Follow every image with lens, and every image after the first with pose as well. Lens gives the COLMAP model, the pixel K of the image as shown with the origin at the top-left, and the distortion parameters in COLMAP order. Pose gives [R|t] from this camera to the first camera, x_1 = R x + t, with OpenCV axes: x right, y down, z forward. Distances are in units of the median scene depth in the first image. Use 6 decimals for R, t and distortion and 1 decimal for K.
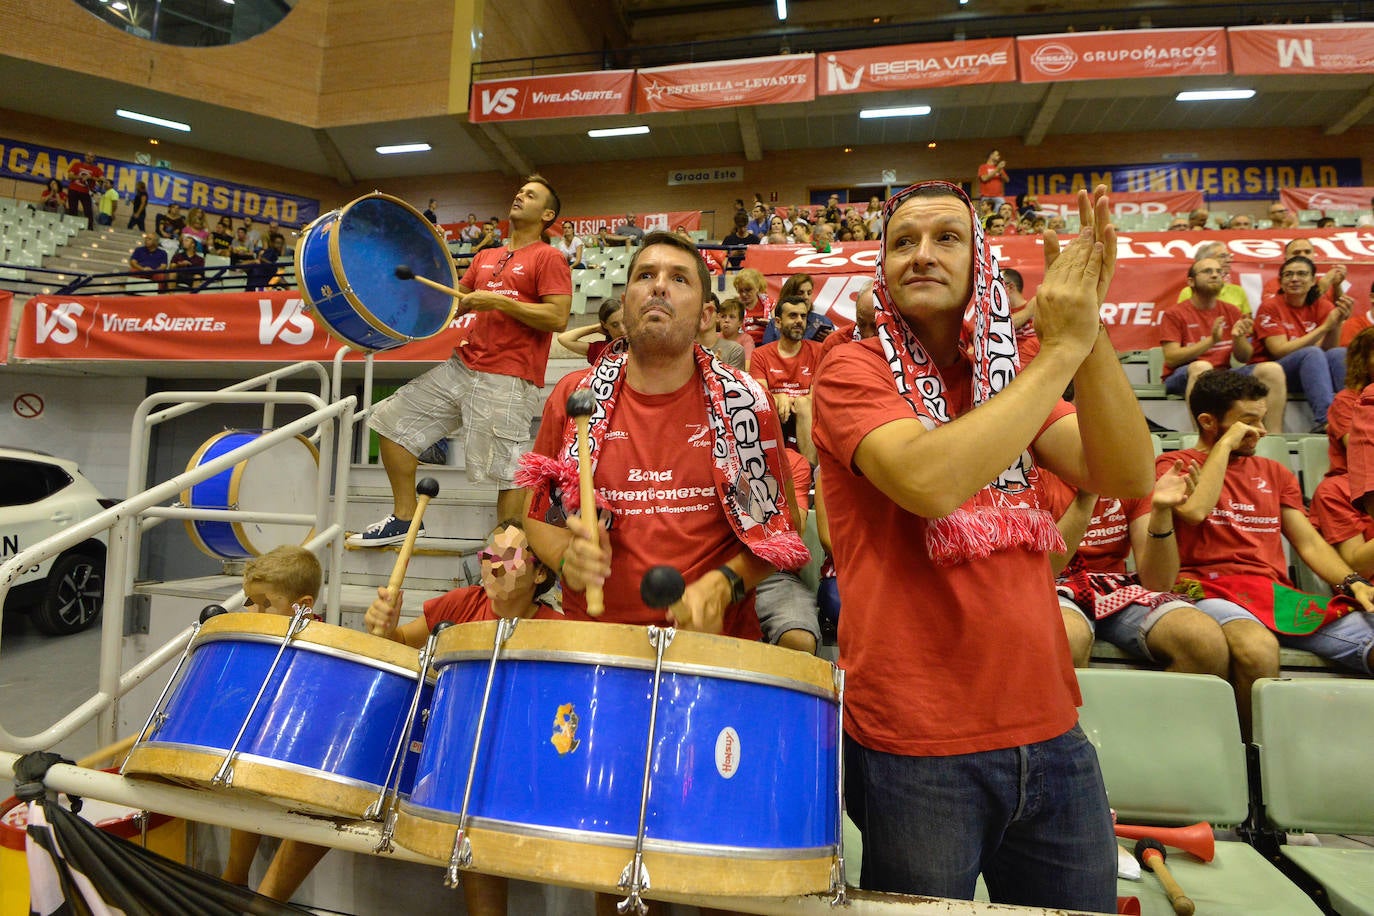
lens RADIAL K [[610.4, 0, 689.0], [0, 610.4, 438.1], [0, 0, 1]] dist [-0.001763, -0.000405]
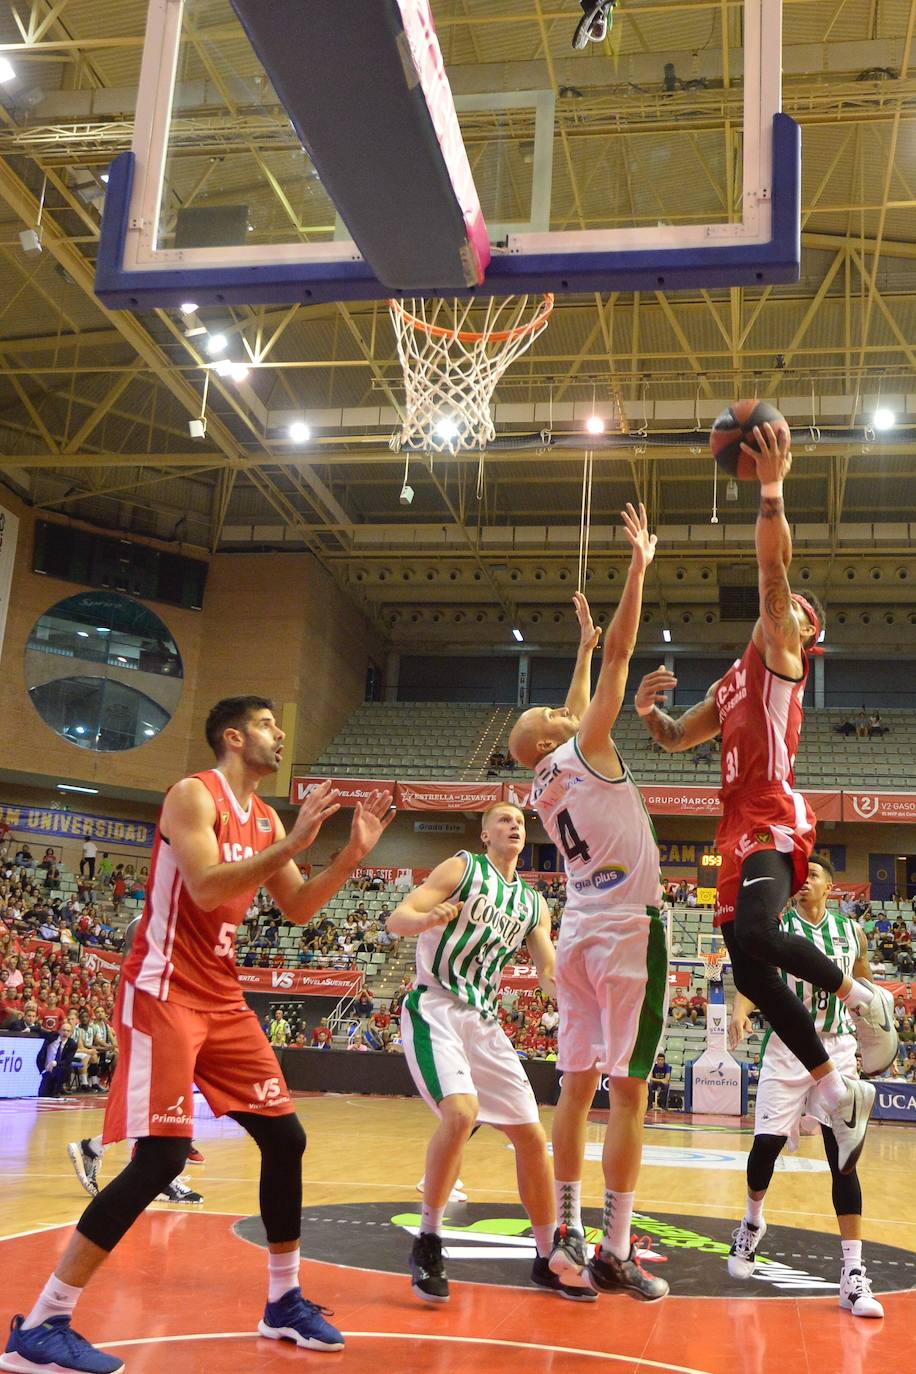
lens RADIAL K [[1474.2, 0, 486.0], [0, 1474.2, 686.5], [0, 0, 1]] dist [0.013494, 0.019048]
pose [[0.999601, 0.027571, 0.006129, 0.121494], [-0.026067, 0.984121, -0.175573, -0.161950], [-0.010873, 0.175343, 0.984447, -2.905244]]
